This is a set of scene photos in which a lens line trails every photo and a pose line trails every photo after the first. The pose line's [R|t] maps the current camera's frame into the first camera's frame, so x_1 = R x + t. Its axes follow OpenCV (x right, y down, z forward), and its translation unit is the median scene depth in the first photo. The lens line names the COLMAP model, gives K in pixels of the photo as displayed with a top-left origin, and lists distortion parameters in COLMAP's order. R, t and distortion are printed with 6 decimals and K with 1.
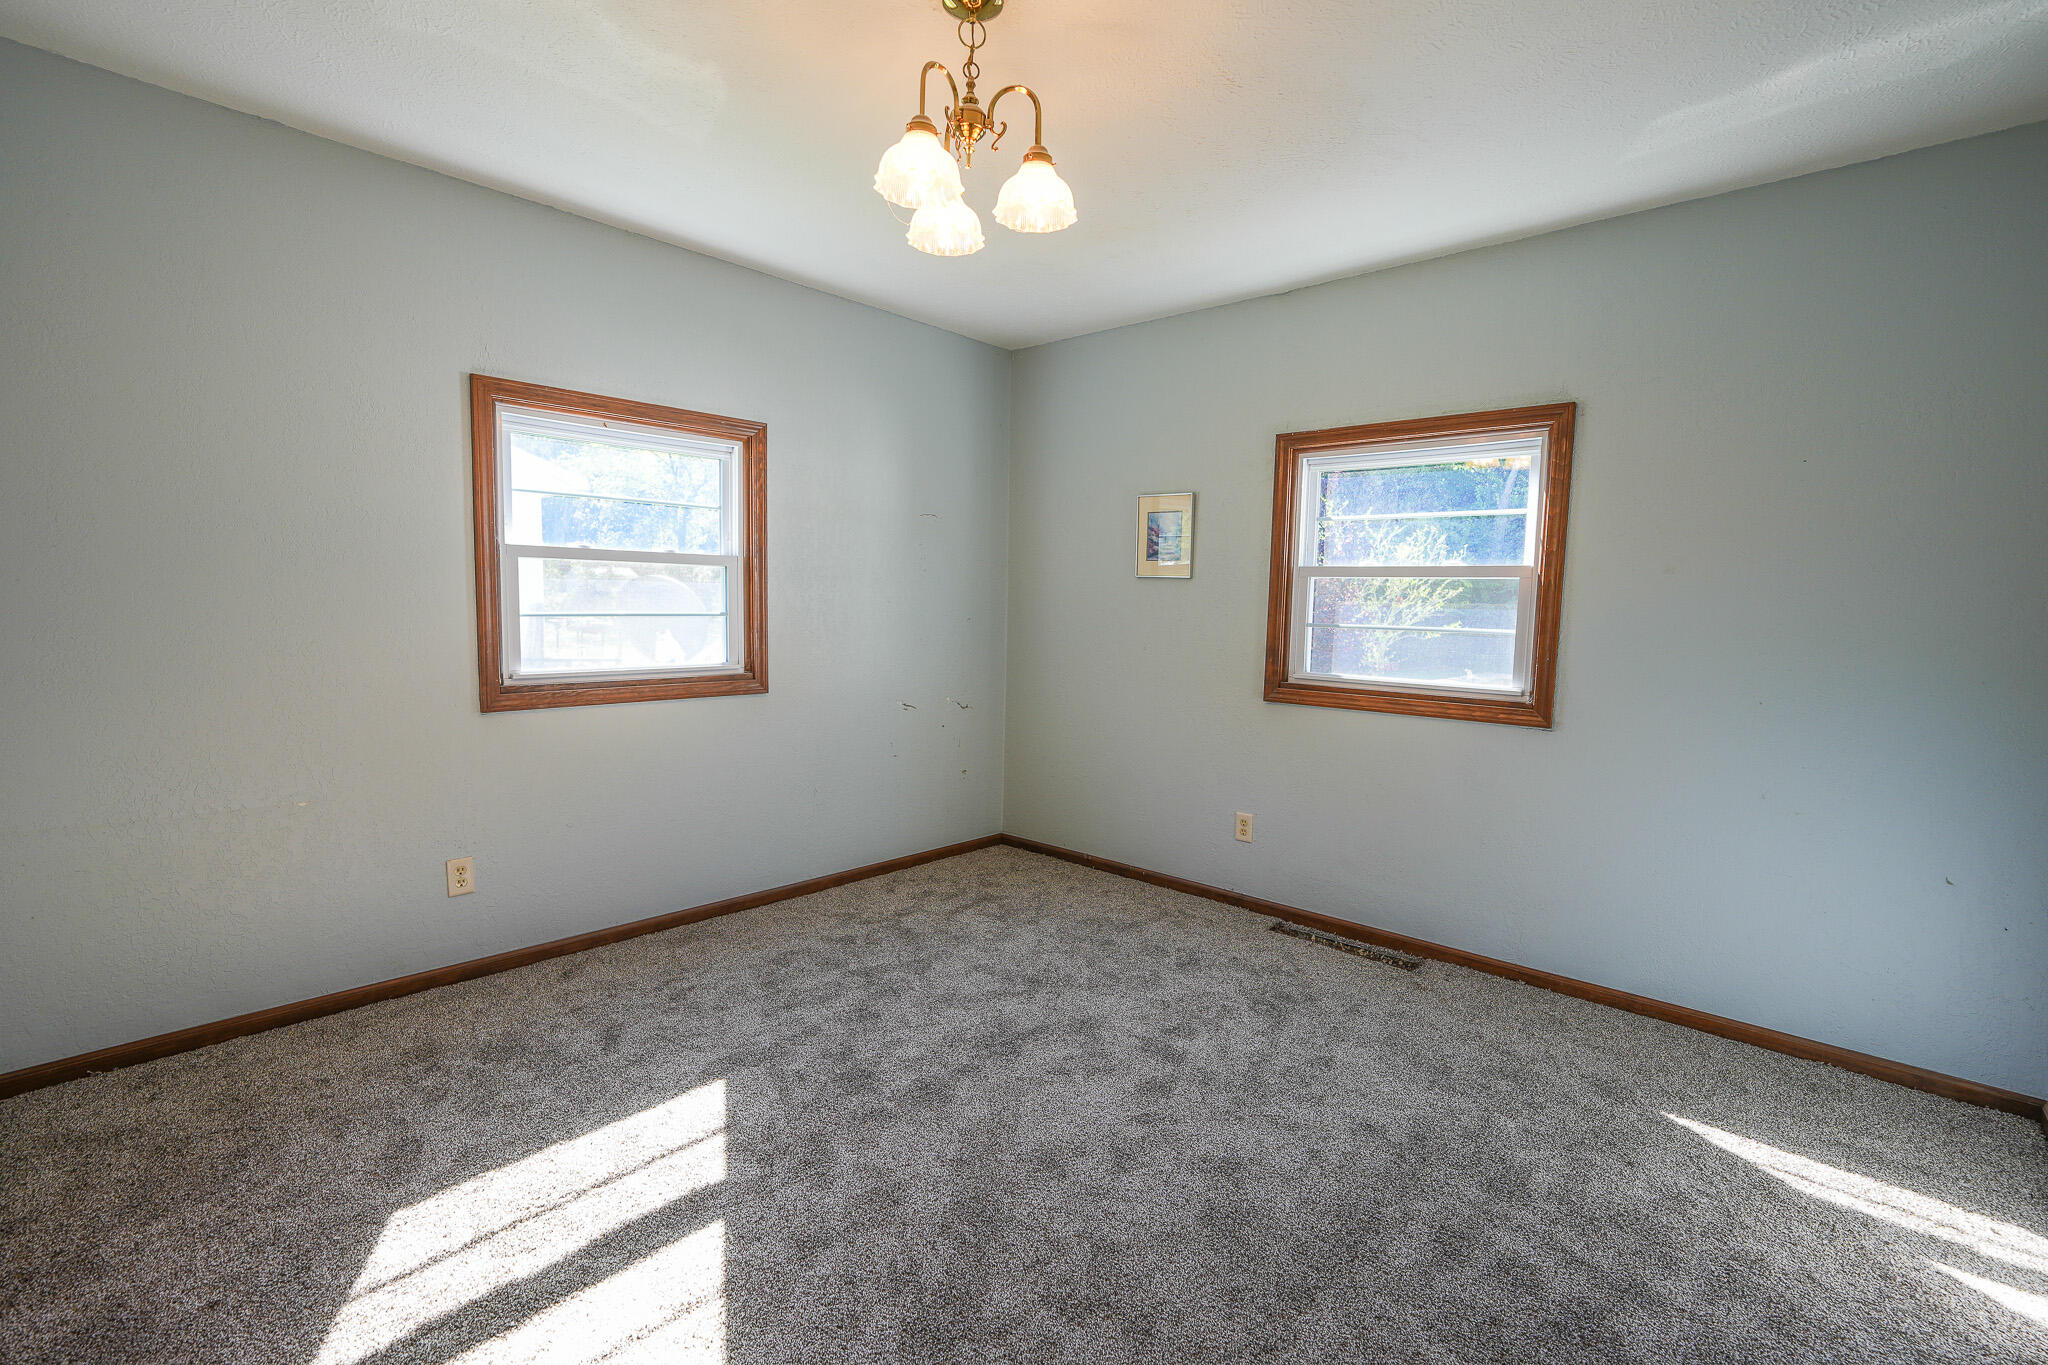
lens RADIAL K [[906.3, 0, 1022.5], [0, 906.3, 681.6], [0, 0, 1]] dist [-0.018411, 0.008233]
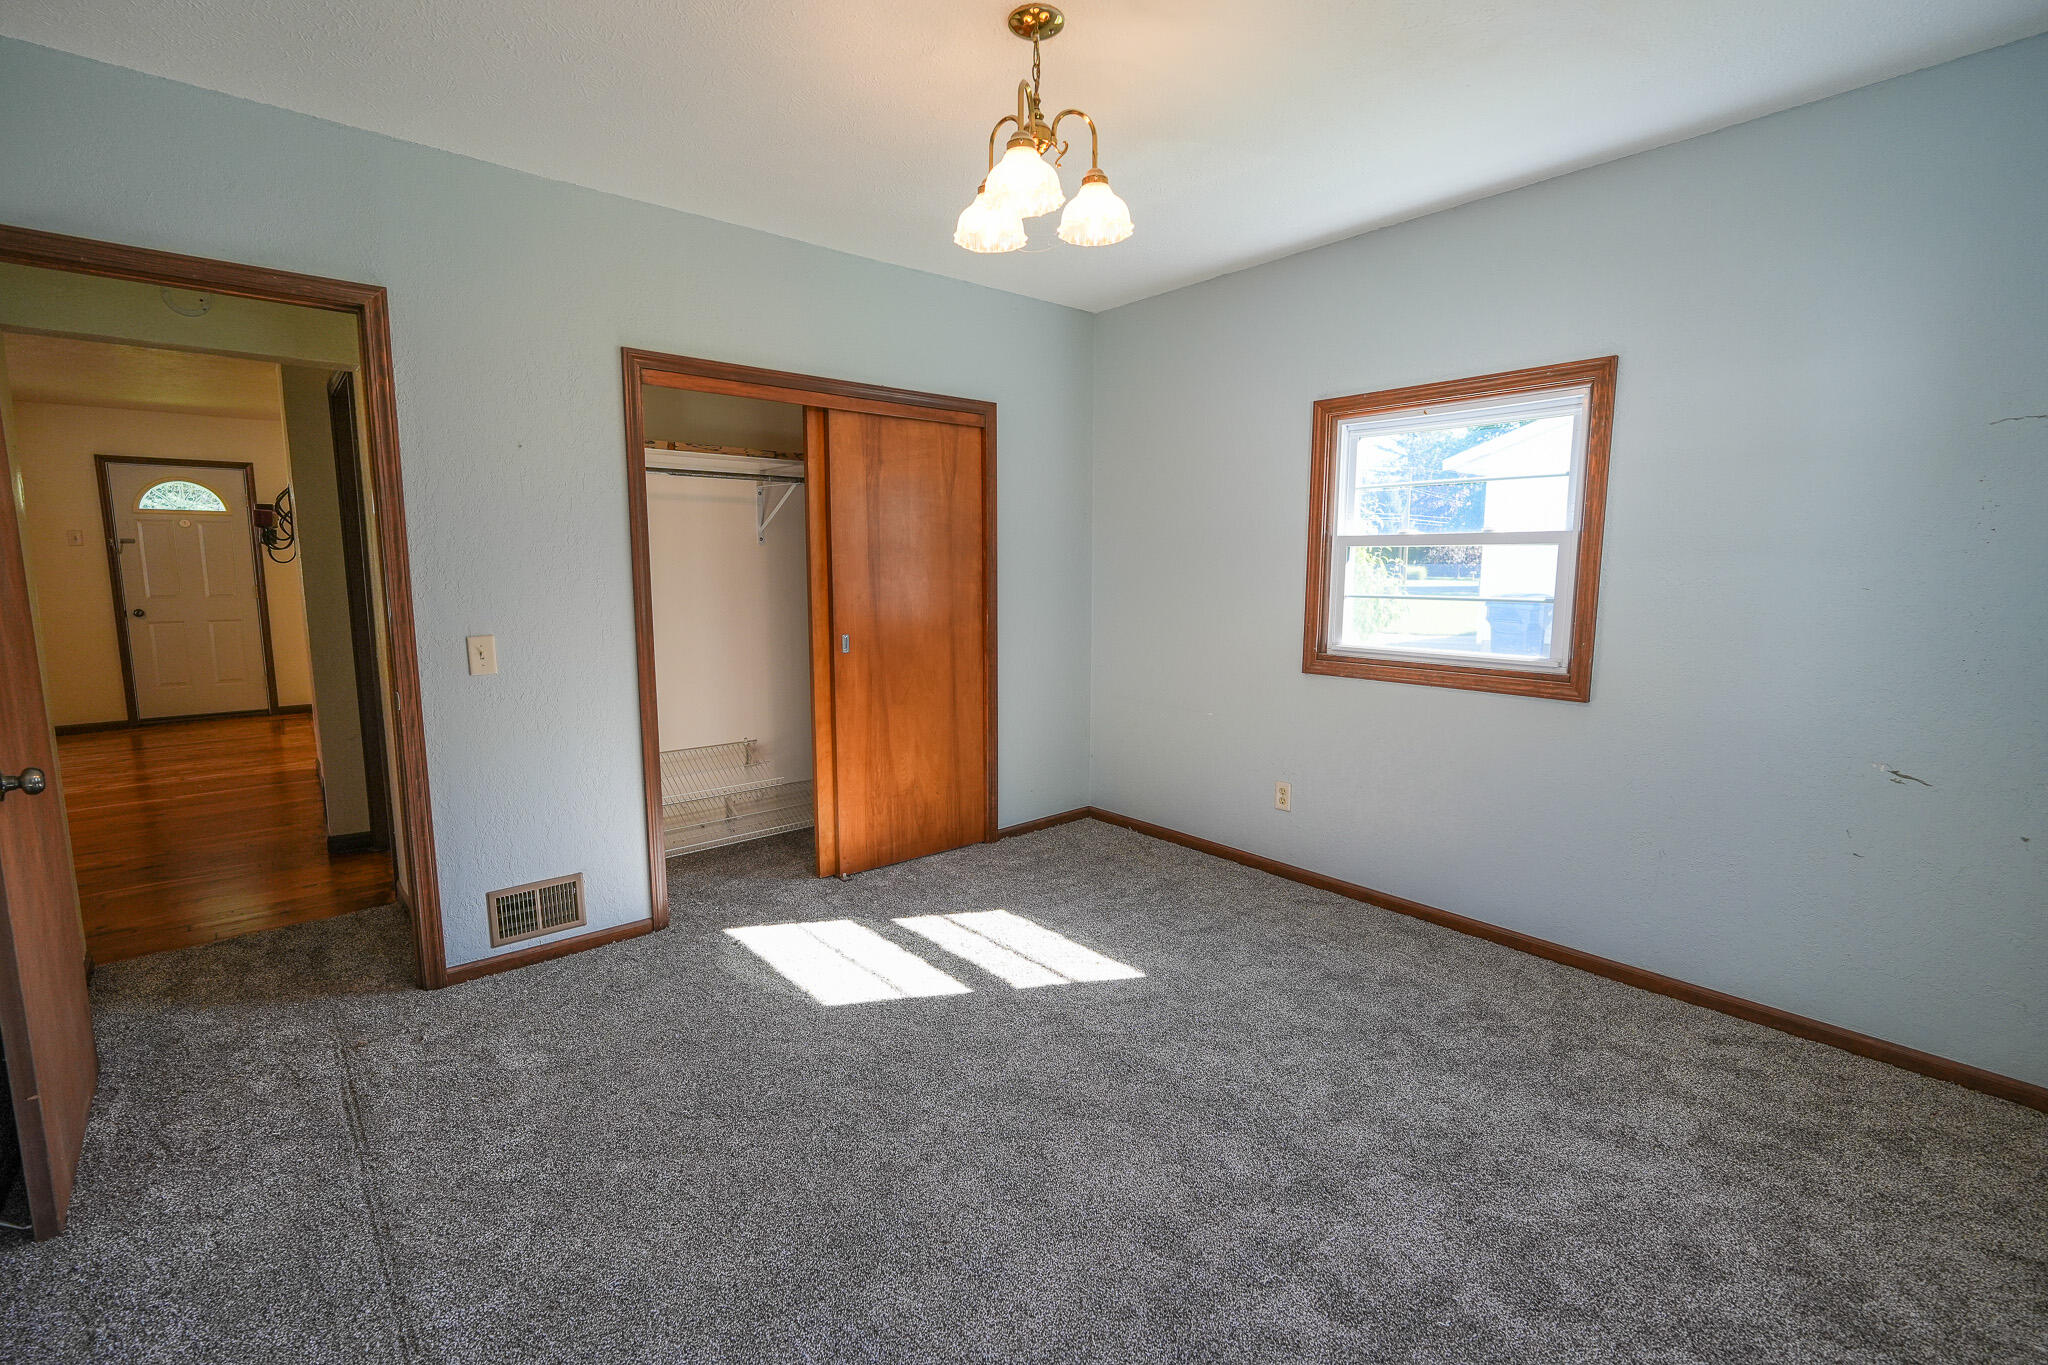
lens RADIAL K [[906.3, 0, 1022.5], [0, 906.3, 681.6], [0, 0, 1]] dist [-0.018411, 0.008233]
pose [[-0.122543, 0.106107, -0.986775, 0.670265], [-0.095298, 0.988416, 0.118118, -0.062108], [0.987877, 0.108513, -0.111012, 0.731964]]
